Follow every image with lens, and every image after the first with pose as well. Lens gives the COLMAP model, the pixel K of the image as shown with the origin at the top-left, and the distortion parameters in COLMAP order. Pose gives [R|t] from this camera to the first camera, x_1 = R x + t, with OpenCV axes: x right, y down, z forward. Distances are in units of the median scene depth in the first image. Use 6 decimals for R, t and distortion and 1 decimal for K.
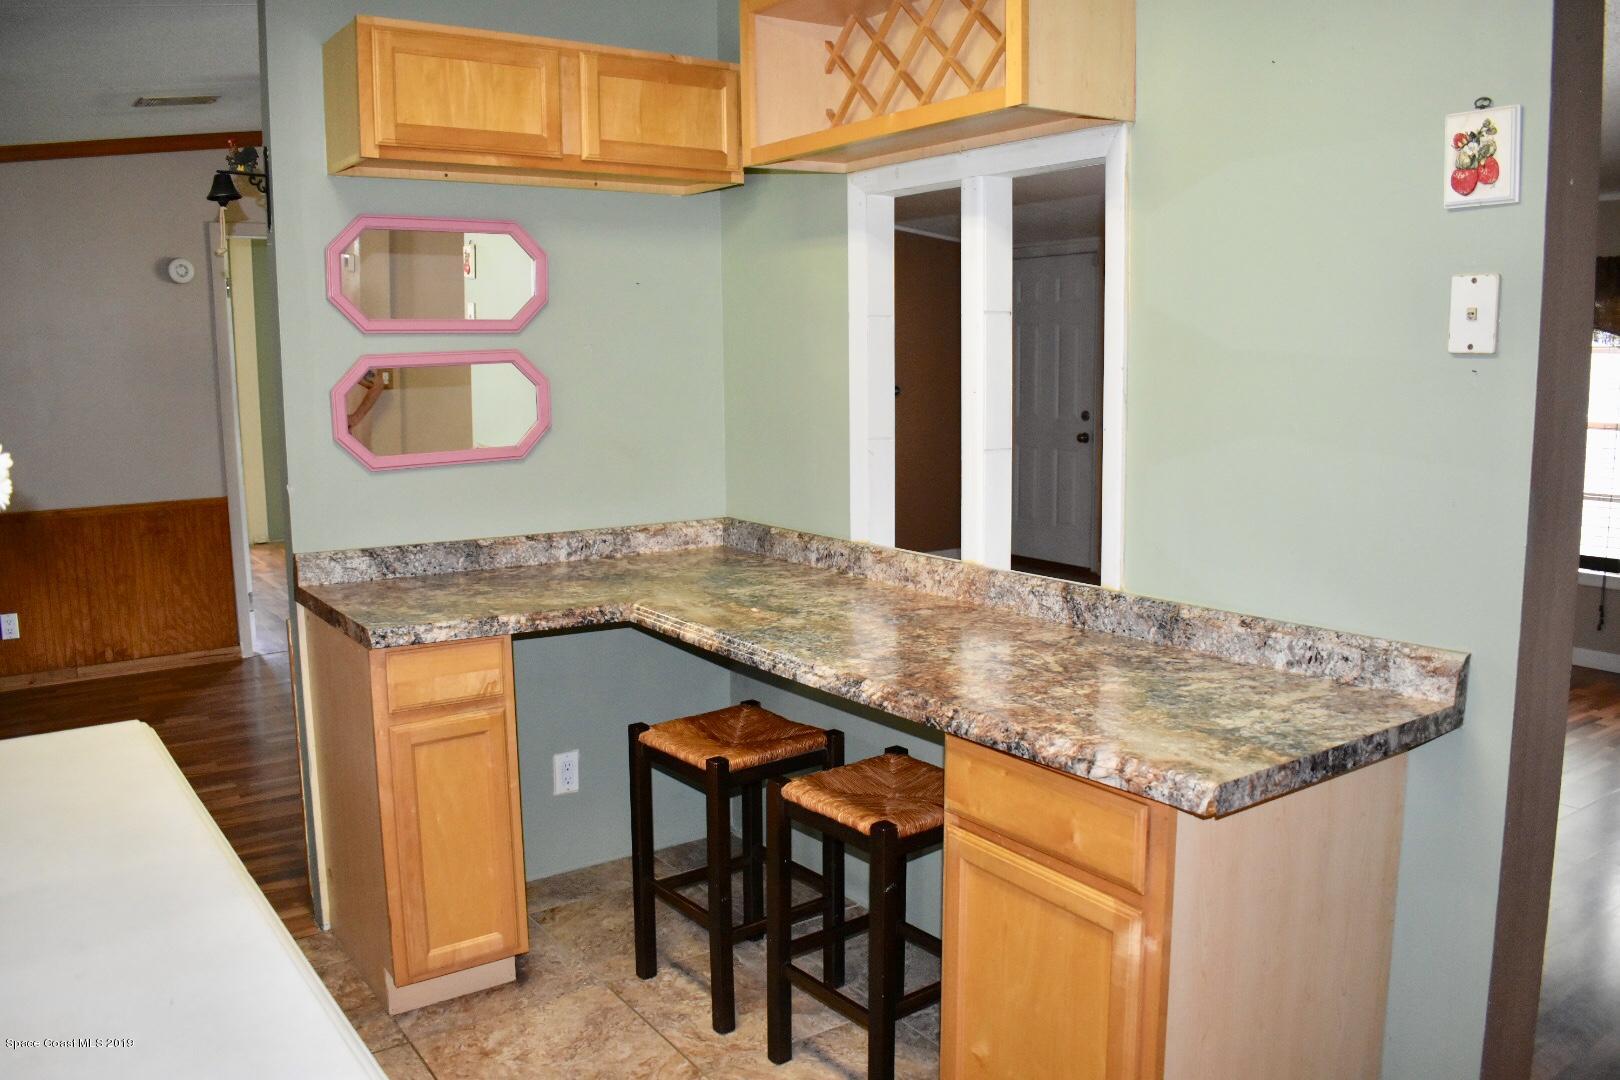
lens RADIAL K [[1270.8, 0, 810.0], [0, 1270.8, 540.0], [0, 0, 1]] dist [-0.099504, 0.028126]
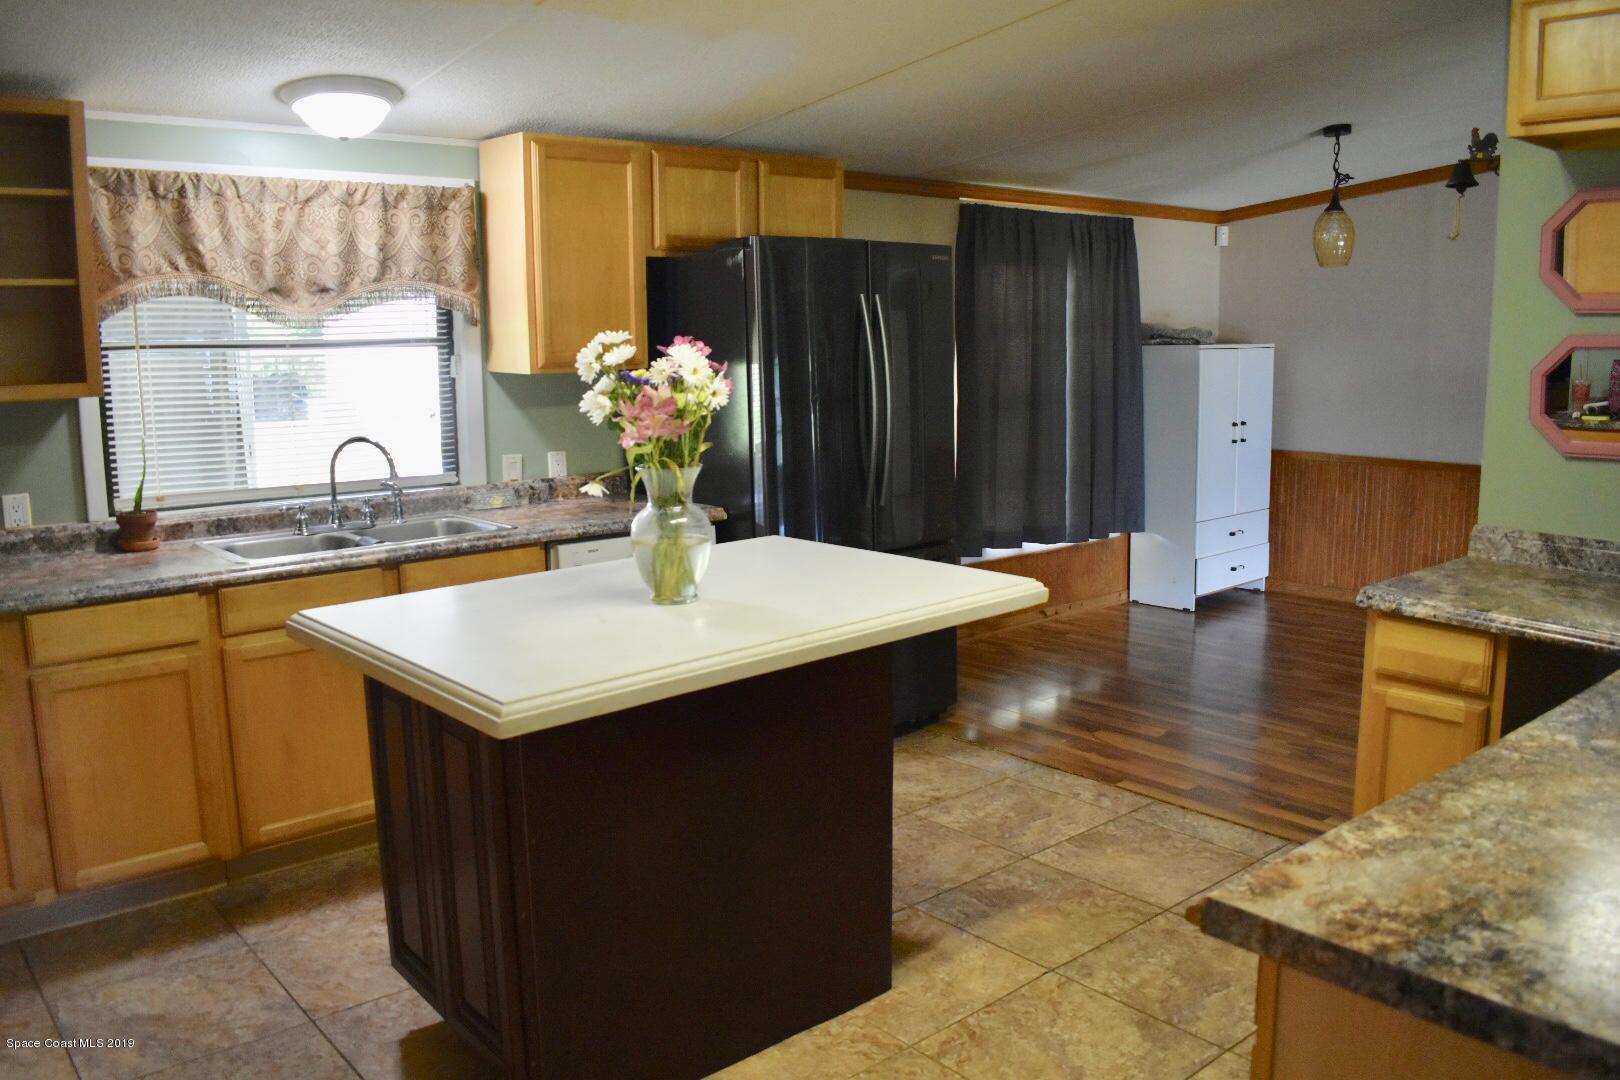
lens RADIAL K [[1270.8, 0, 810.0], [0, 1270.8, 540.0], [0, 0, 1]] dist [-0.099504, 0.028126]
pose [[0.099987, 0.171727, -0.980057, 0.576389], [-0.141227, 0.977470, 0.156866, -0.062790], [0.984915, 0.122726, 0.121987, 0.350321]]
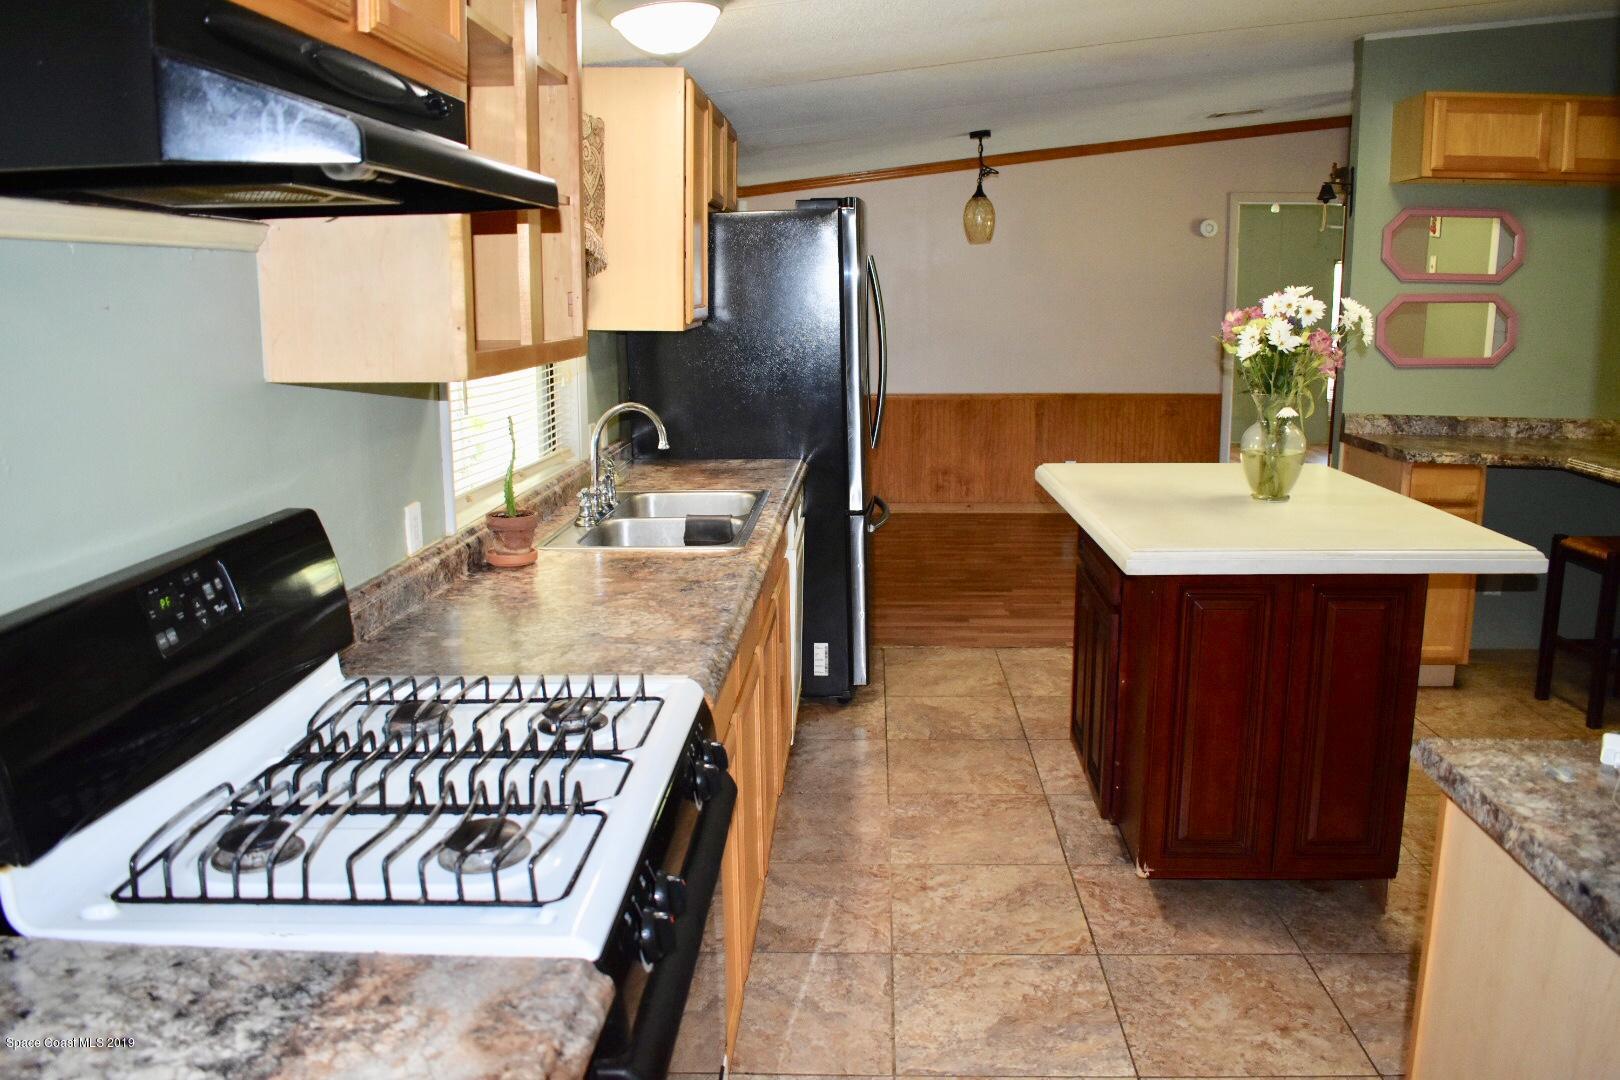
lens RADIAL K [[1270.8, 0, 810.0], [0, 1270.8, 540.0], [0, 0, 1]] dist [-0.099504, 0.028126]
pose [[0.792312, 0.123908, -0.597401, 0.039227], [-0.094196, 0.992263, 0.080878, 0.117587], [0.602801, -0.007808, 0.797854, -0.797631]]
